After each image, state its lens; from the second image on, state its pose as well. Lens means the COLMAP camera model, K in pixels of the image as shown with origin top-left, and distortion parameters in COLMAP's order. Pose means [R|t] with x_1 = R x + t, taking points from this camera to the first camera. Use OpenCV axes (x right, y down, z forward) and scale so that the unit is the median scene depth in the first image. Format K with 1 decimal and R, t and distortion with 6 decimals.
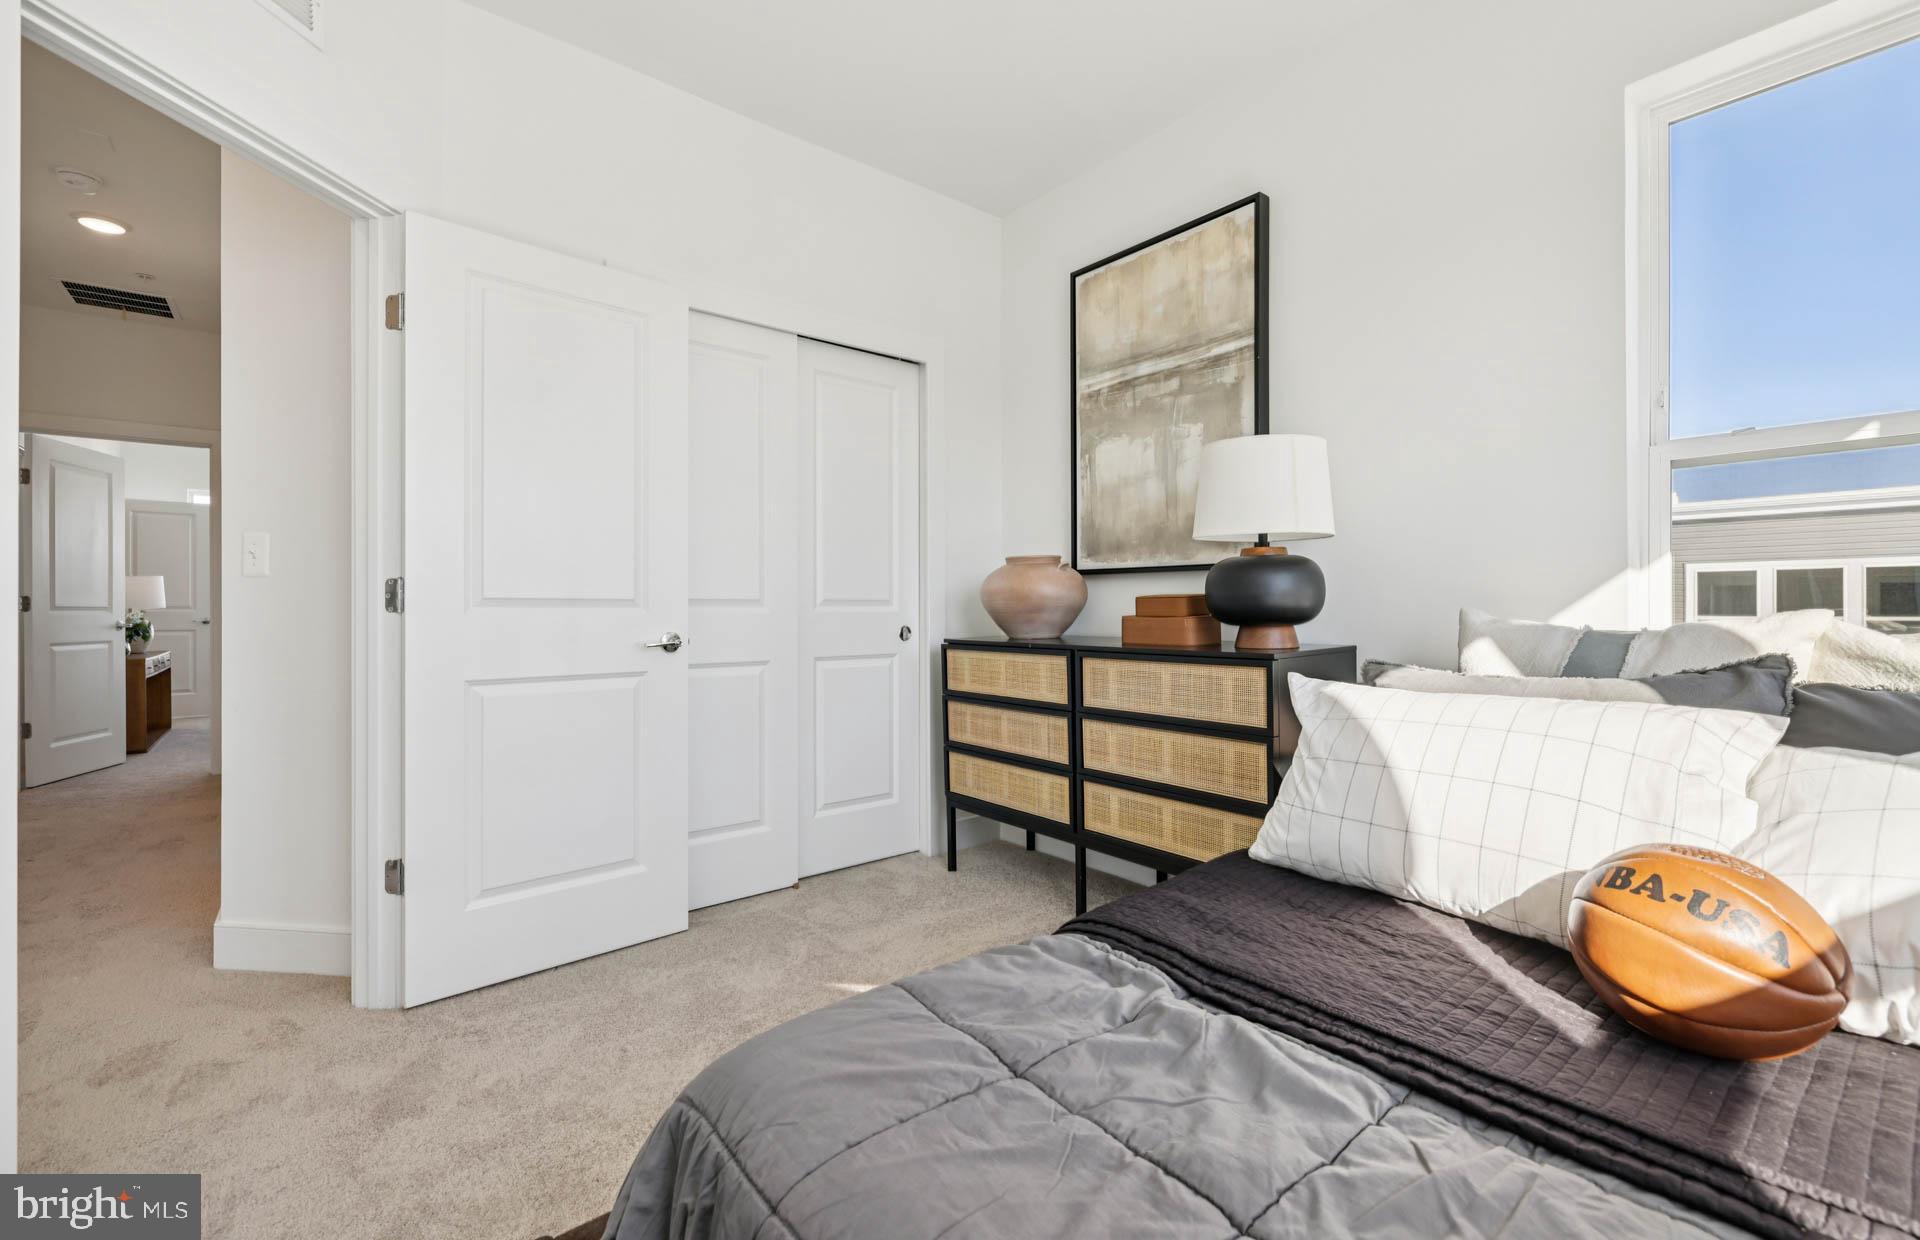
lens RADIAL K [[810.1, 0, 953.7], [0, 810.1, 611.0], [0, 0, 1]] dist [0.000337, 0.000013]
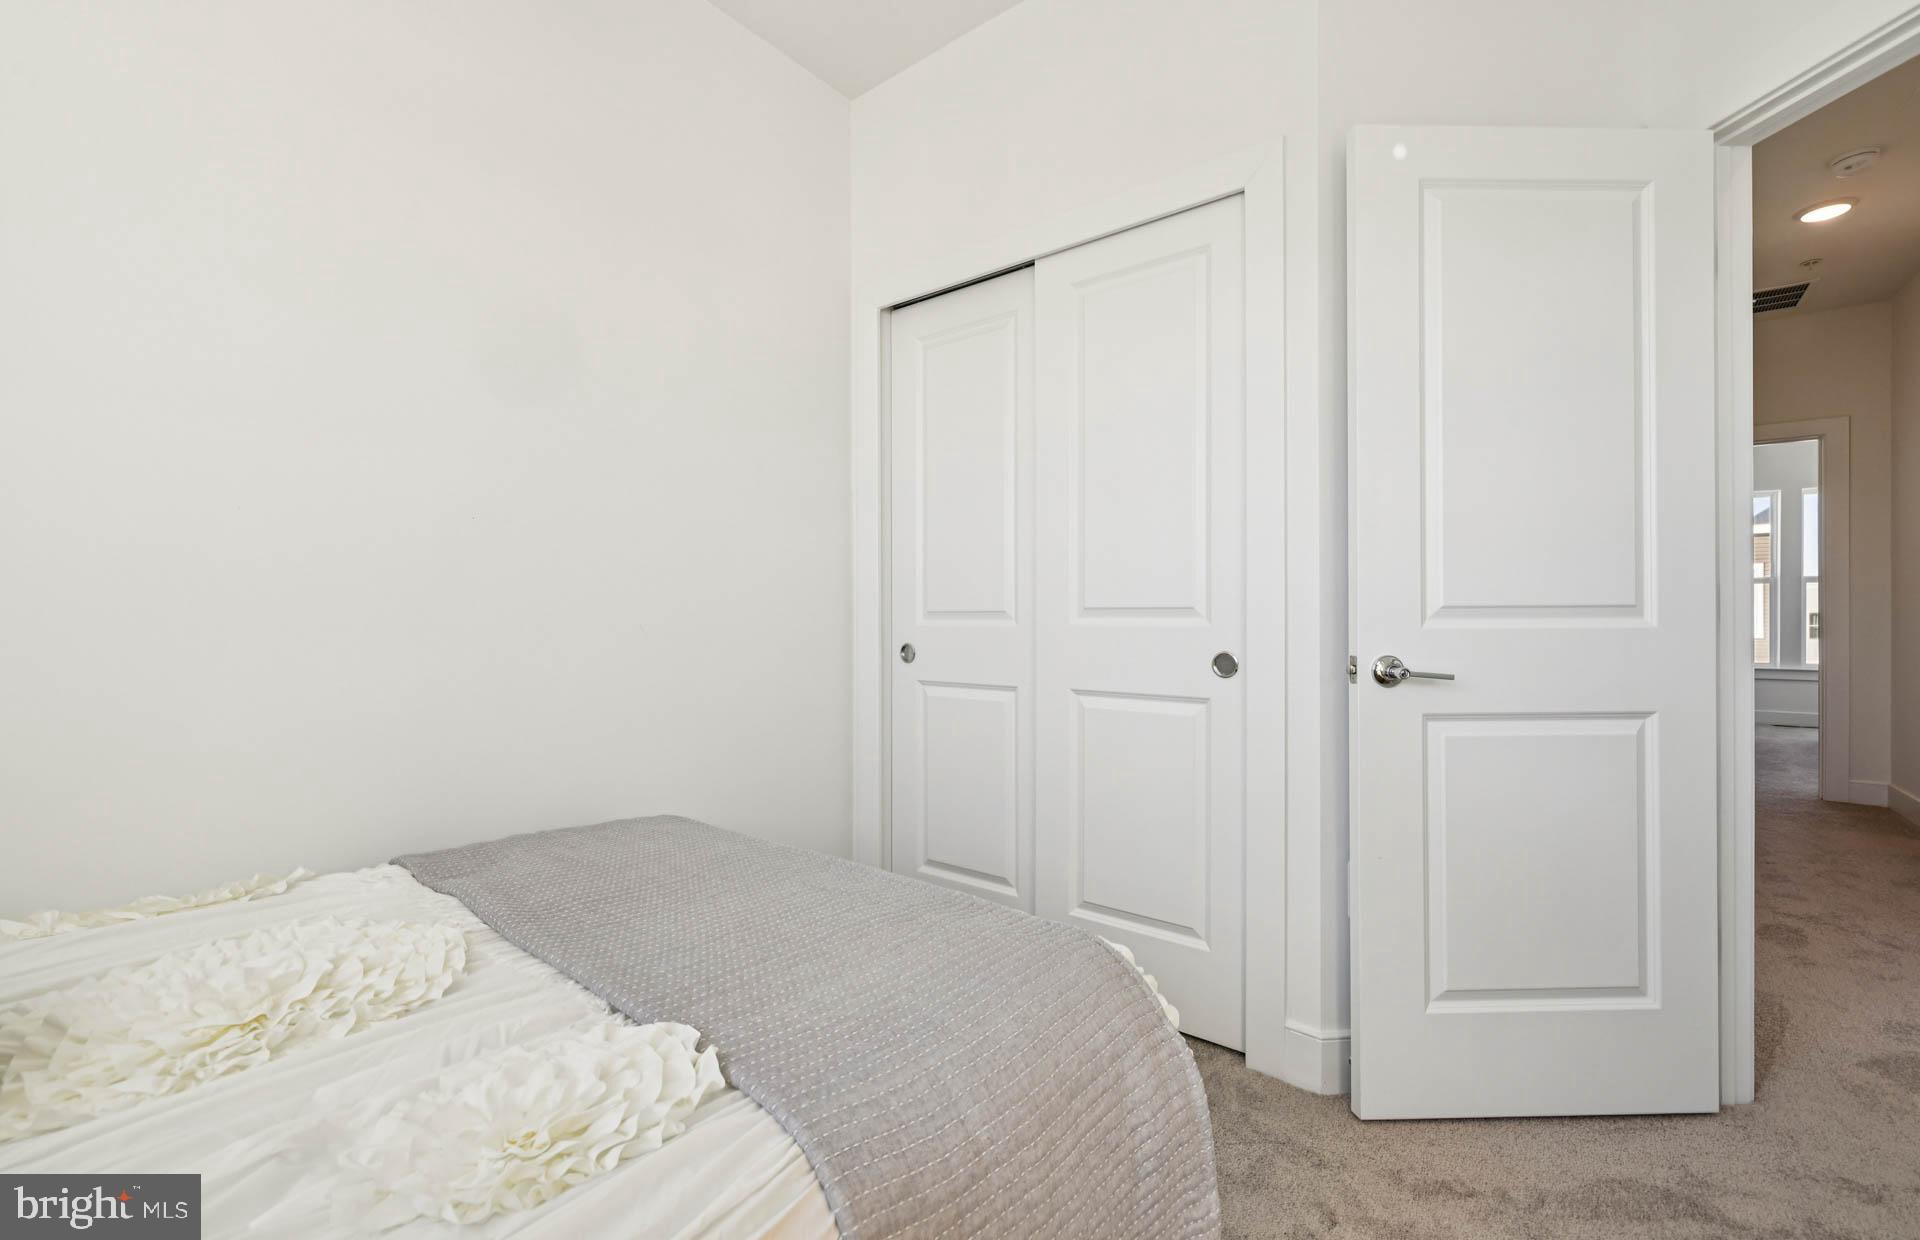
lens RADIAL K [[810.1, 0, 953.7], [0, 810.1, 611.0], [0, 0, 1]] dist [0.000337, 0.000013]
pose [[0.180808, -0.004563, -0.983508, 0.357911], [-0.008961, 0.999940, -0.006287, -0.004501], [0.983478, 0.009950, 0.180756, 0.613667]]
